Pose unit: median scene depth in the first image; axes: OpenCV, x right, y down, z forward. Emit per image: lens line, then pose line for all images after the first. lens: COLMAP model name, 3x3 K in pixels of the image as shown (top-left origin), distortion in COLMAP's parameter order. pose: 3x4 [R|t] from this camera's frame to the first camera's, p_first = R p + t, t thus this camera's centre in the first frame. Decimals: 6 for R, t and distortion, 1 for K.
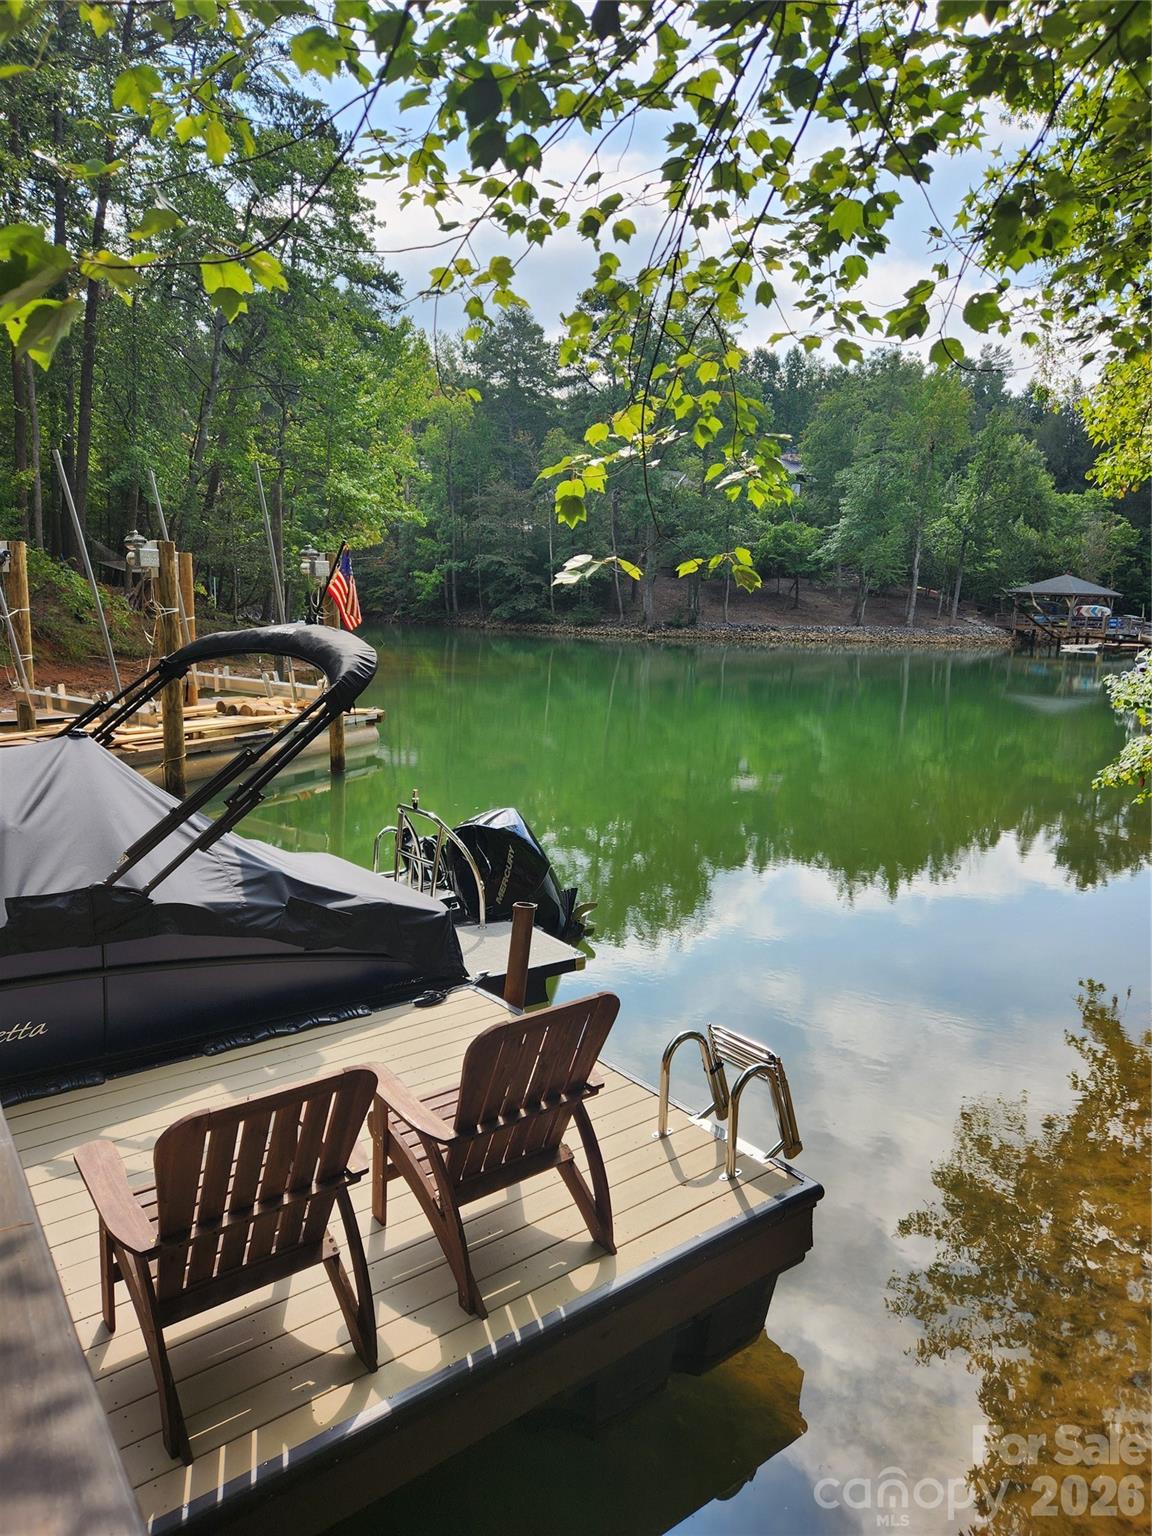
lens RADIAL K [[1016.9, 0, 570.8], [0, 1016.9, 791.2], [0, 0, 1]] dist [0.175320, -0.000557]
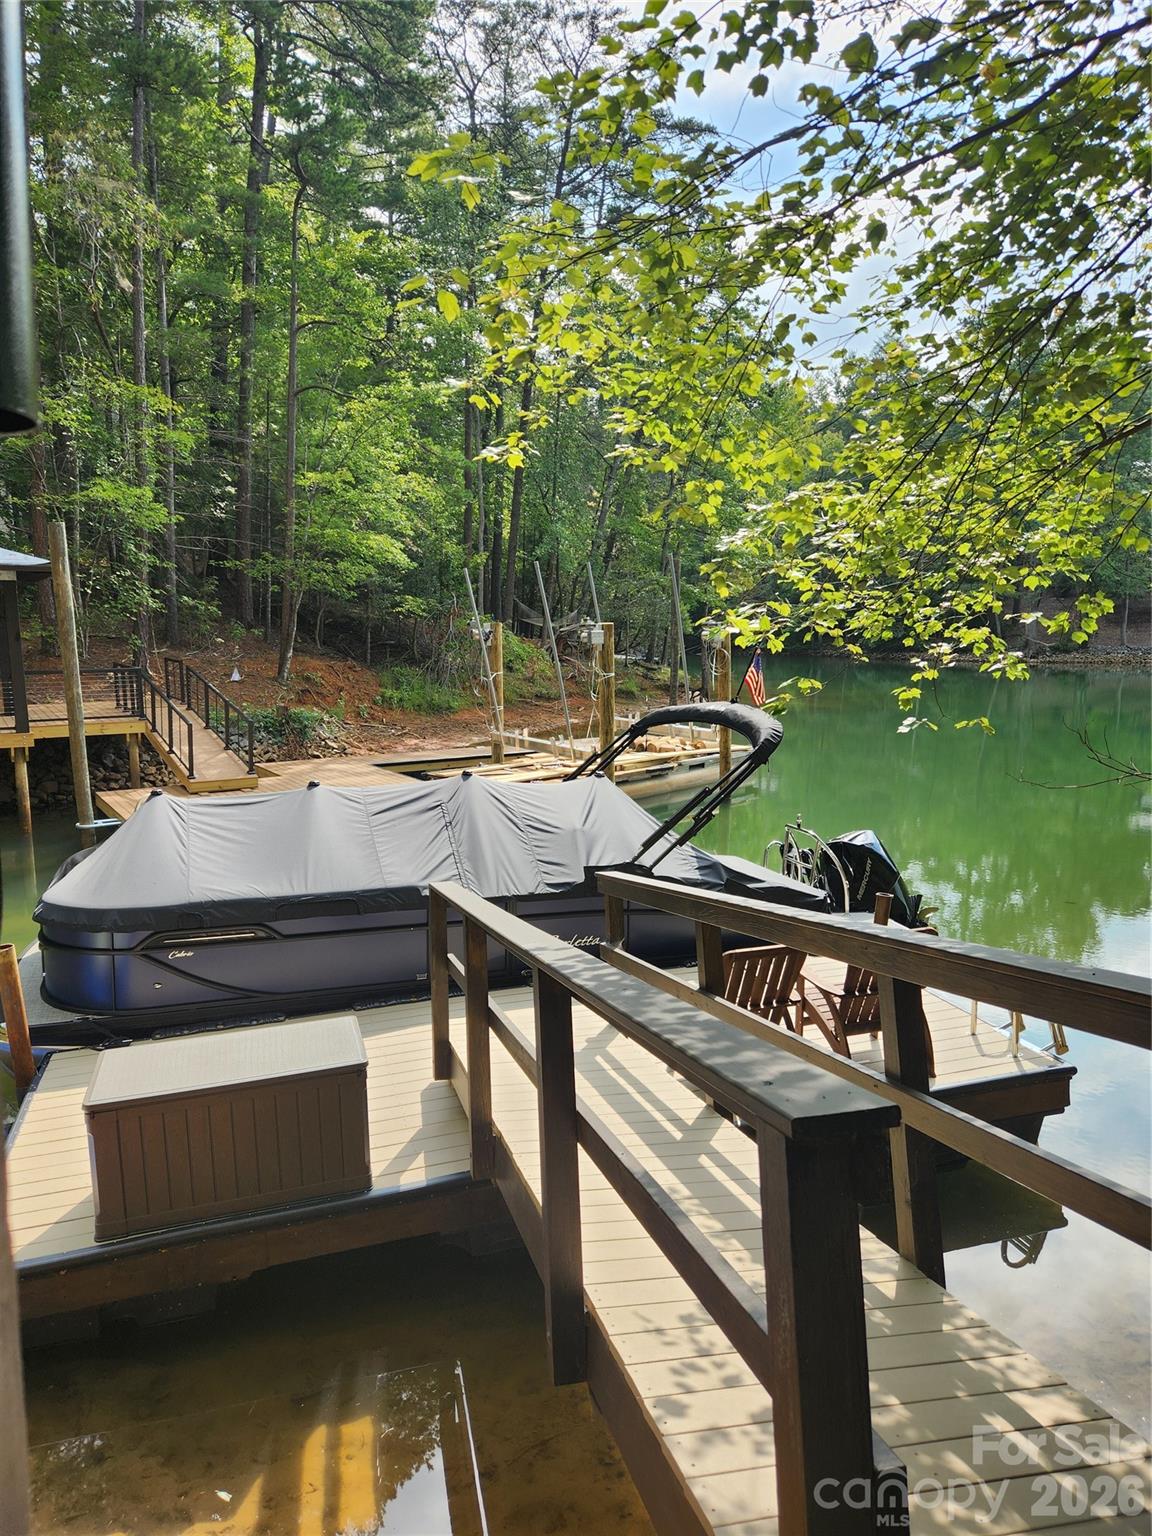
lens RADIAL K [[1016.9, 0, 570.8], [0, 1016.9, 791.2], [0, 0, 1]] dist [0.175320, -0.000557]
pose [[0.943618, 0.022727, -0.330256, 0.021465], [-0.029999, 0.999406, -0.016939, -0.000047], [0.329675, 0.025891, 0.943739, -0.504474]]
